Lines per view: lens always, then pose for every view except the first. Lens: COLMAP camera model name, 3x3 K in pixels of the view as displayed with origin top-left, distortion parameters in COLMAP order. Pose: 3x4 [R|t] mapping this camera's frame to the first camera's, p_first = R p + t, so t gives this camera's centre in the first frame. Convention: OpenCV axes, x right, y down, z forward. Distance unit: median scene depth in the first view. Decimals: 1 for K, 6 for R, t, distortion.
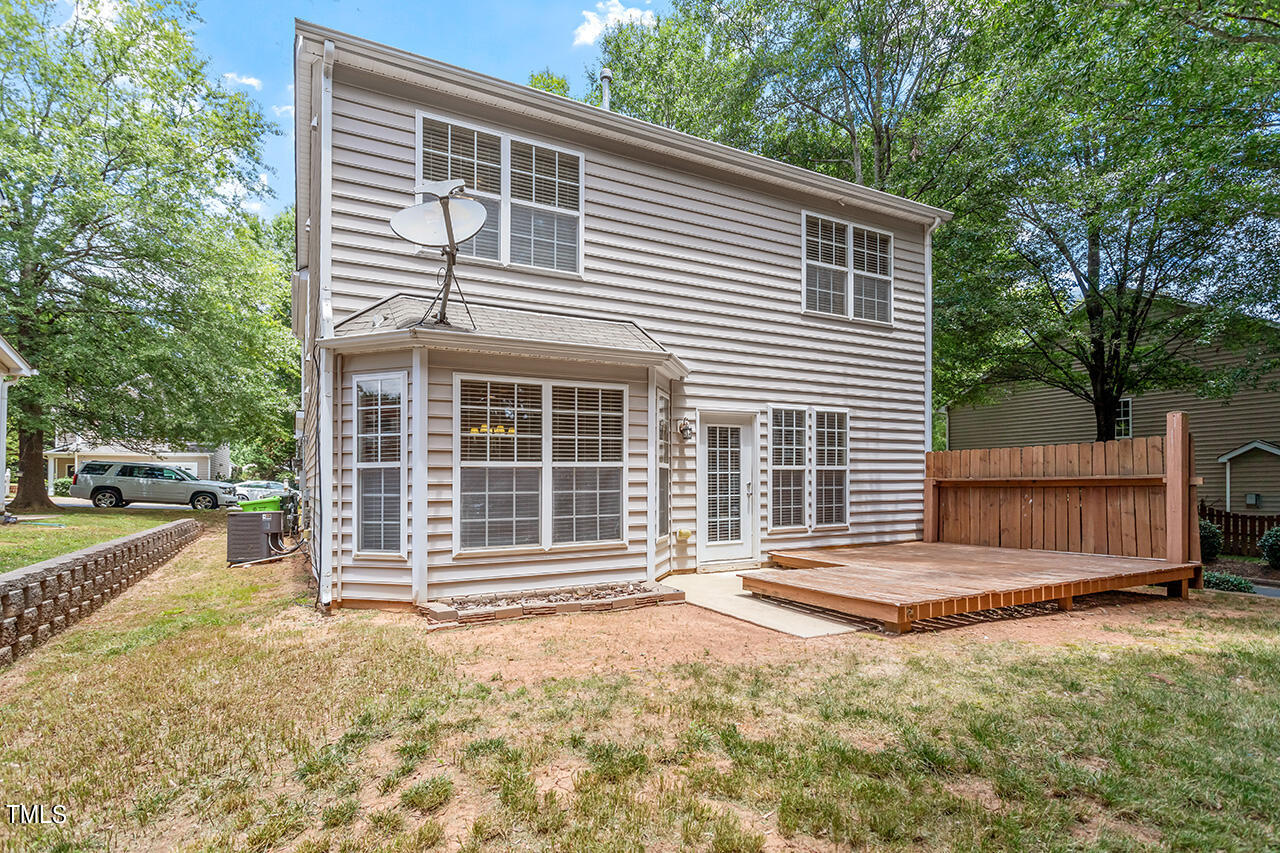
lens RADIAL K [[623.7, 0, 598.2], [0, 623.7, 491.3], [0, 0, 1]] dist [0.006059, -0.000920]
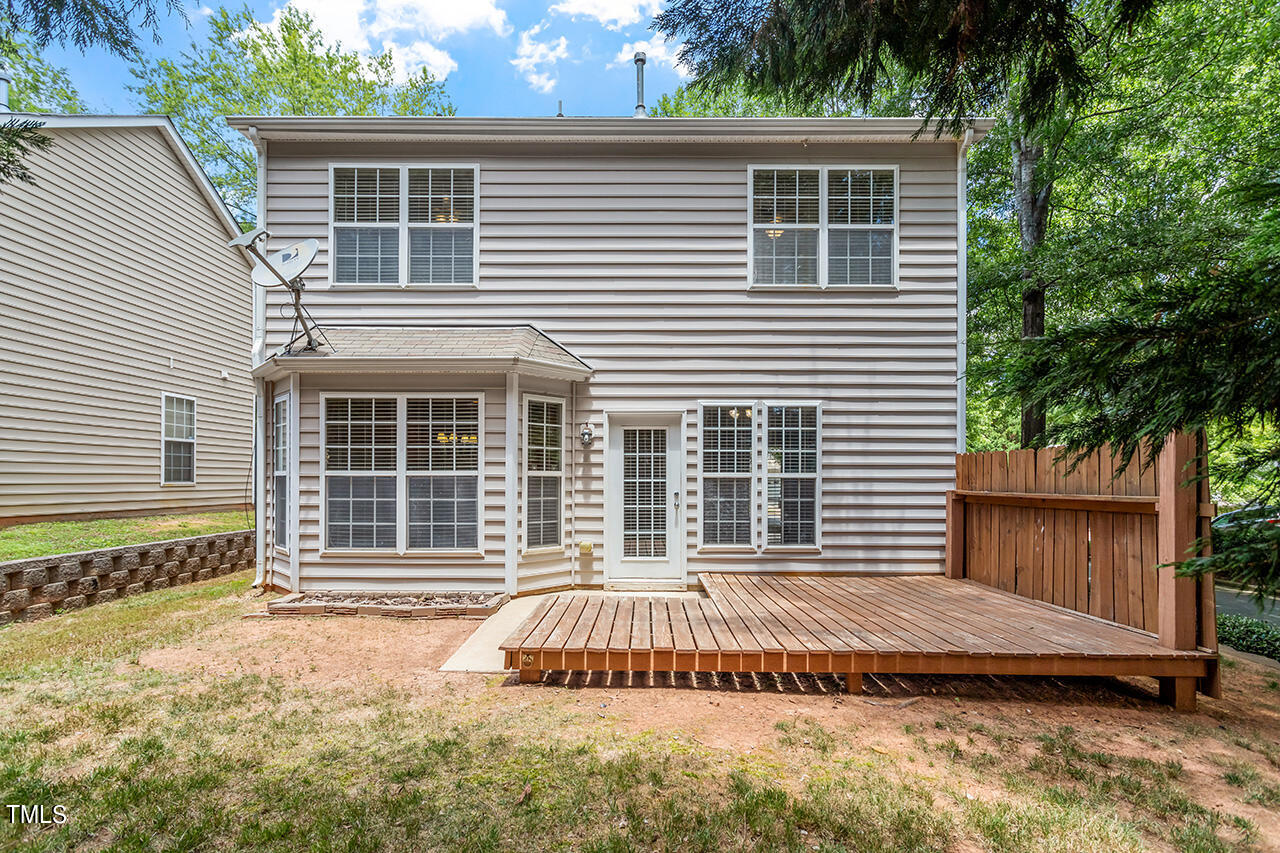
lens RADIAL K [[623.7, 0, 585.9], [0, 623.7, 487.3], [0, 0, 1]] dist [0.006059, -0.000920]
pose [[0.884146, 0.015825, -0.466942, 0.609557], [-0.015476, 0.999870, 0.004582, -0.025913], [0.466954, 0.003175, 0.884276, 0.190068]]
